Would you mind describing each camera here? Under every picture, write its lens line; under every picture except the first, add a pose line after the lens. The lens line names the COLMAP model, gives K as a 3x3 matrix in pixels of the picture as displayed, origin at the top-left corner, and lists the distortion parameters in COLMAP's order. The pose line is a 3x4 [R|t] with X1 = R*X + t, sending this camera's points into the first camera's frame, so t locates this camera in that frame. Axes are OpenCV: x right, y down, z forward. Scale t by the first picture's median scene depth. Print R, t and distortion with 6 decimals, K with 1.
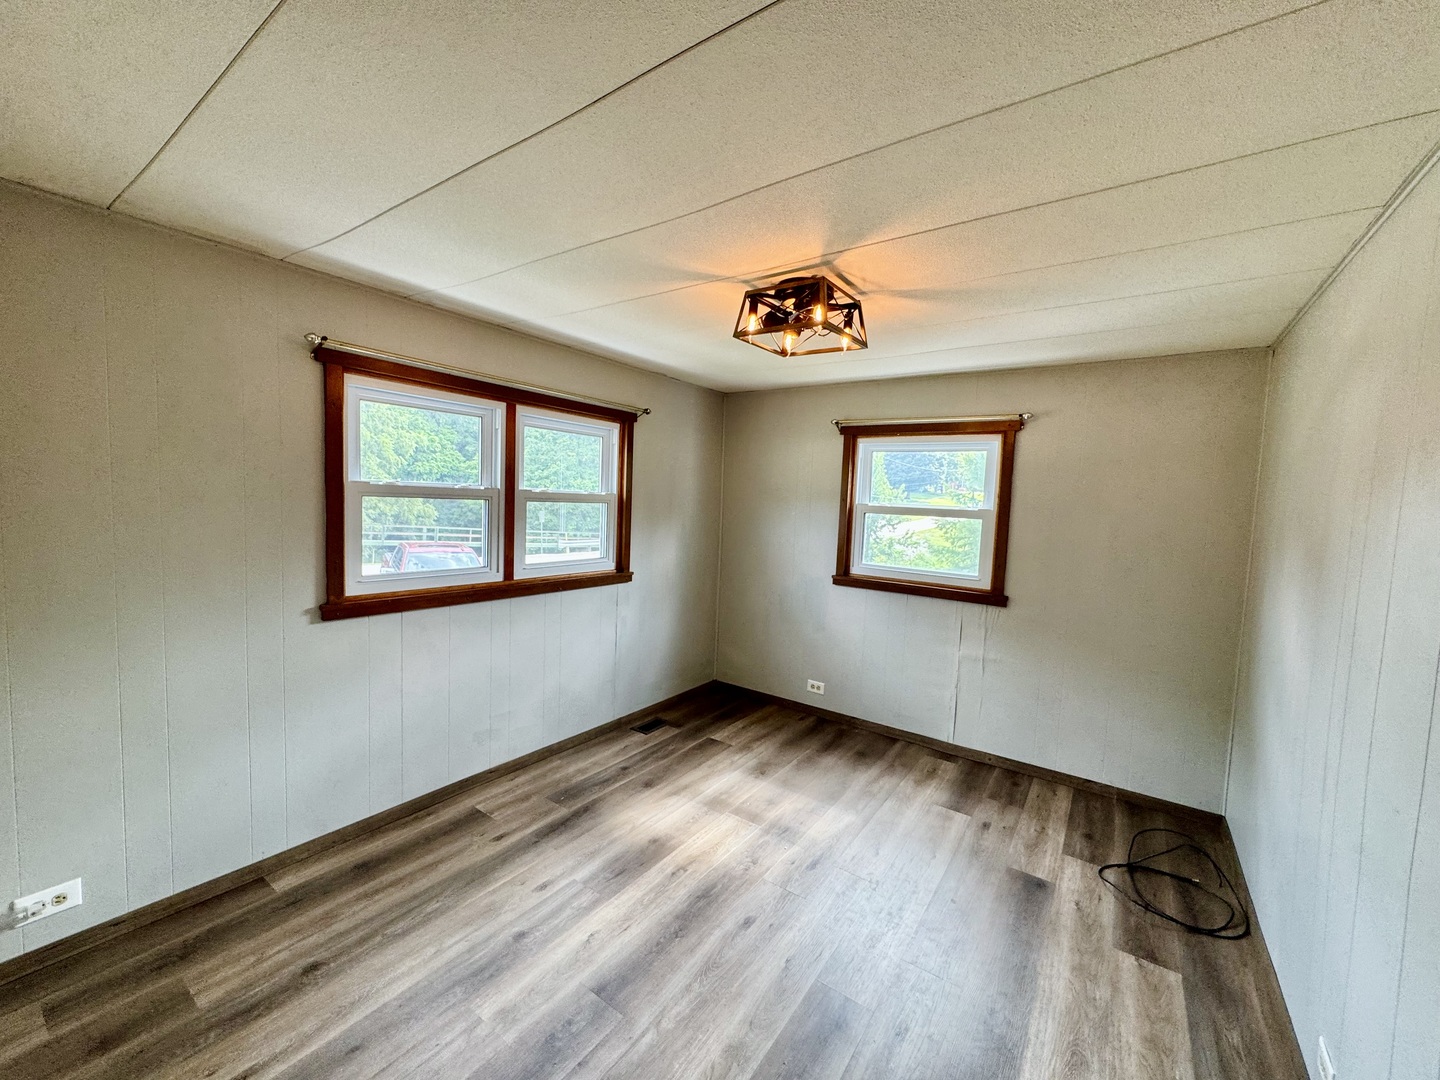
lens RADIAL K [[571.4, 0, 720.0], [0, 571.4, 540.0], [0, 0, 1]] dist [-0.002836, 0.000875]
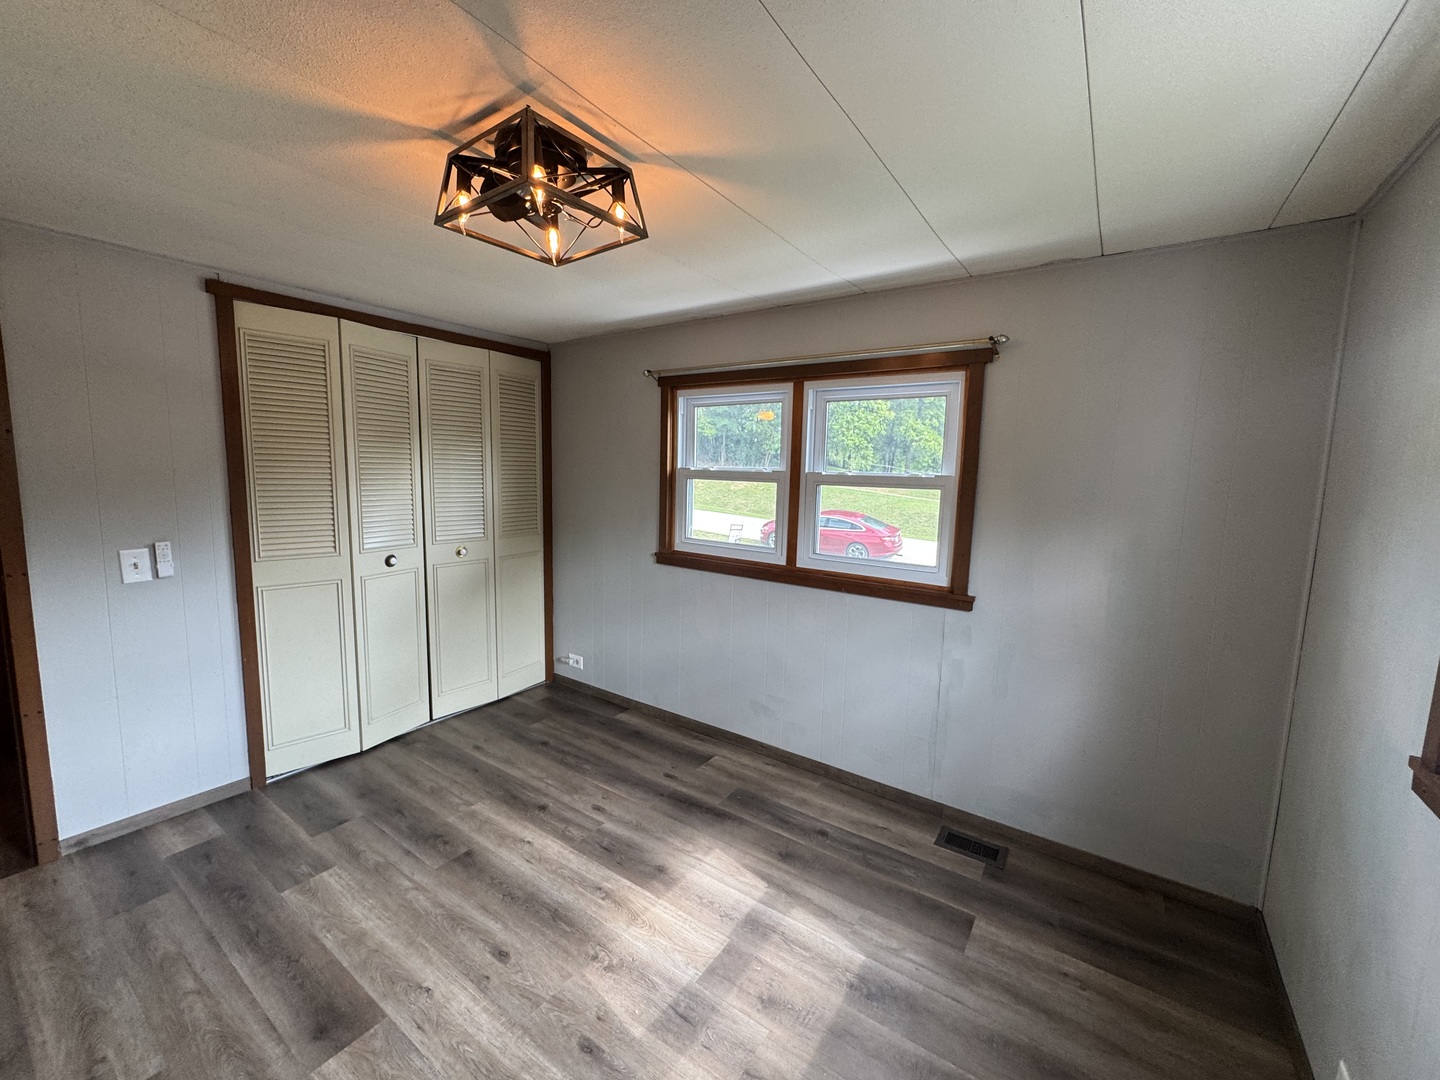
lens RADIAL K [[571.4, 0, 720.0], [0, 571.4, 540.0], [0, 0, 1]] dist [-0.002836, 0.000875]
pose [[0.014493, 0.081892, -0.996536, 0.641364], [-0.096877, 0.992067, 0.080116, -0.042763], [0.995191, 0.095381, 0.022312, 0.925888]]
